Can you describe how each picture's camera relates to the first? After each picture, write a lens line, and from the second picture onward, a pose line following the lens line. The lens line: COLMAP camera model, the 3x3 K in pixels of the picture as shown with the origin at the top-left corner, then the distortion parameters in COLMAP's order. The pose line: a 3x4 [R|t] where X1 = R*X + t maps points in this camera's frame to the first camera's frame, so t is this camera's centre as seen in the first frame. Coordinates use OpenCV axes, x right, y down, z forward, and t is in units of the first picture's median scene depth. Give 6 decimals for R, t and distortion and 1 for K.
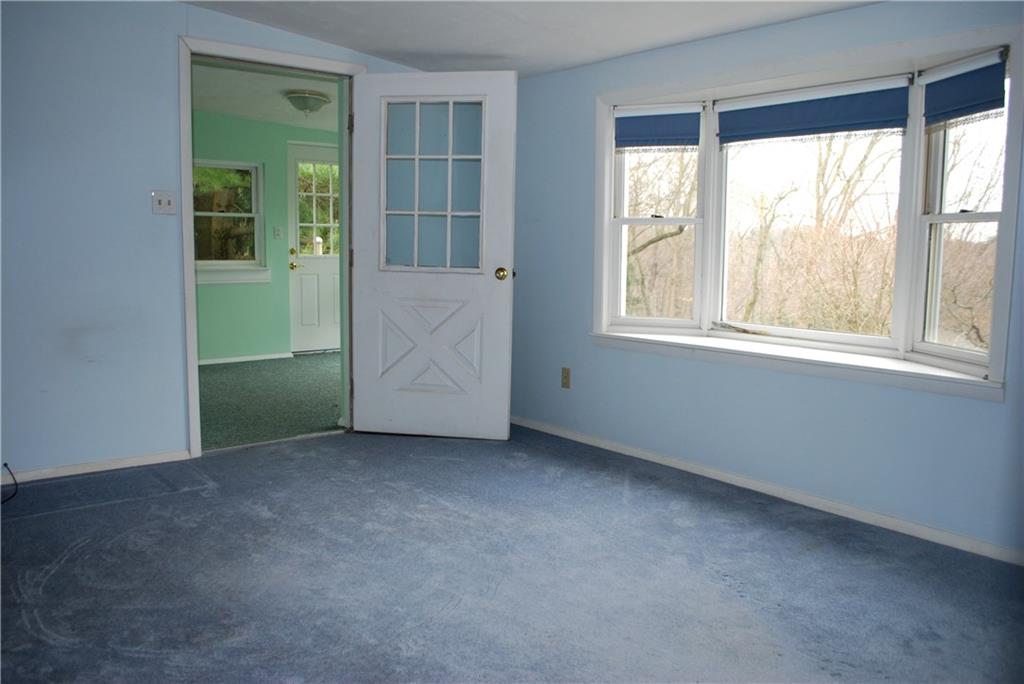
lens RADIAL K [[802.1, 0, 512.0], [0, 802.1, 342.0], [0, 0, 1]] dist [-0.074756, 0.001738]
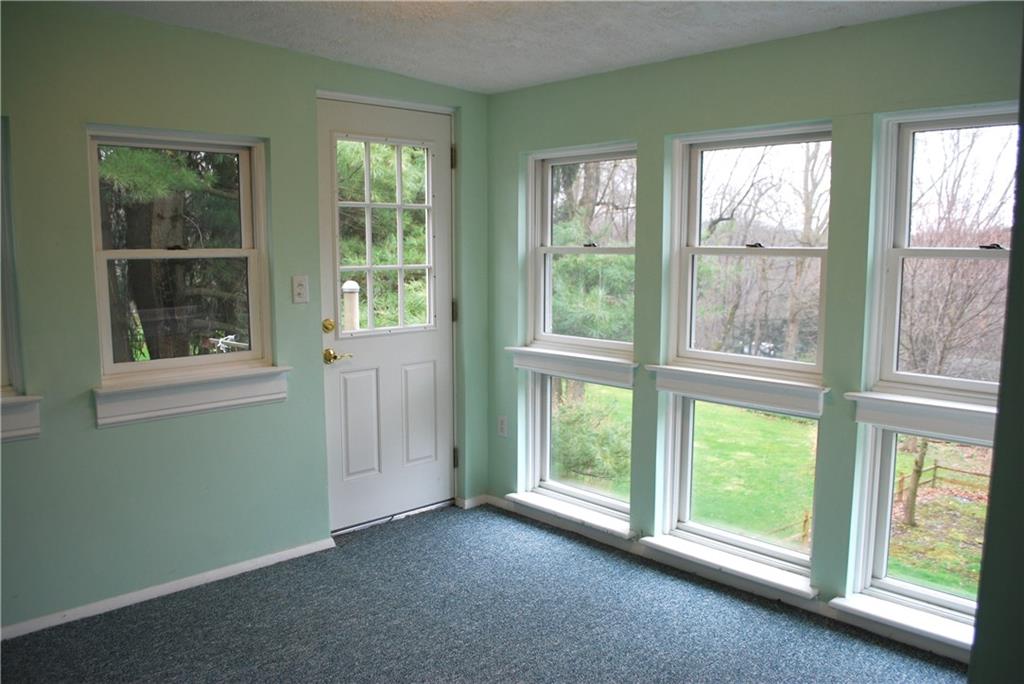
lens RADIAL K [[802.1, 0, 512.0], [0, 802.1, 342.0], [0, 0, 1]] dist [-0.074756, 0.001738]
pose [[0.997667, -0.021857, 0.064674, -0.195448], [0.021610, 0.999756, 0.004510, -0.103252], [-0.064757, -0.003102, 0.997896, 0.513102]]
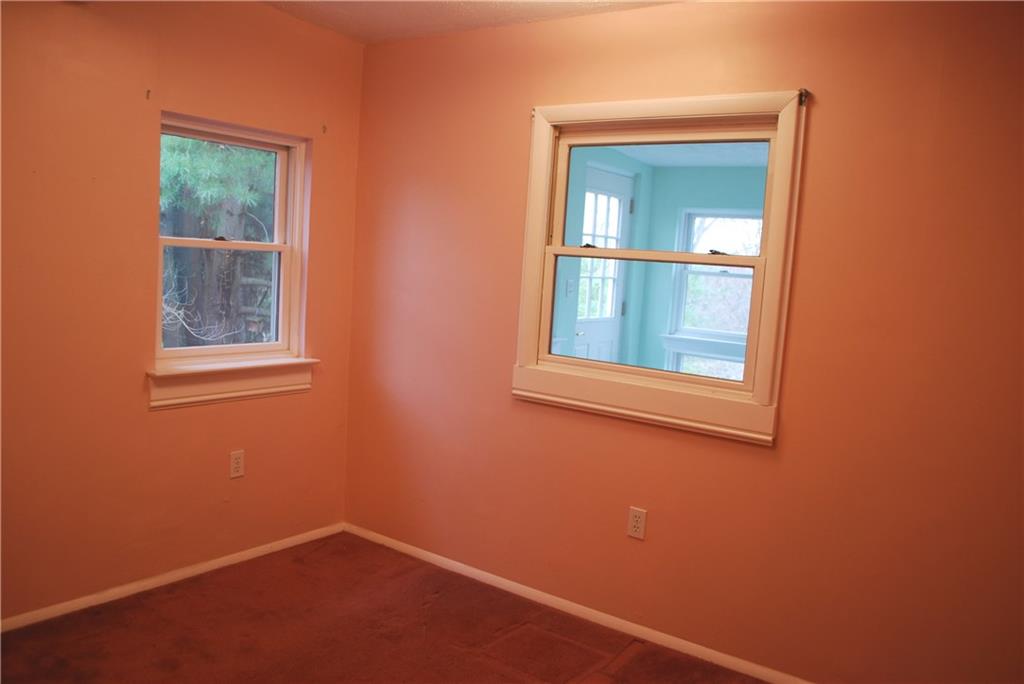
lens RADIAL K [[802.1, 0, 512.0], [0, 802.1, 342.0], [0, 0, 1]] dist [-0.074756, 0.001738]
pose [[0.963428, 0.023114, 0.266969, -0.516789], [-0.022270, 0.999733, -0.006190, -0.082008], [-0.267041, 0.000018, 0.963685, 0.313934]]
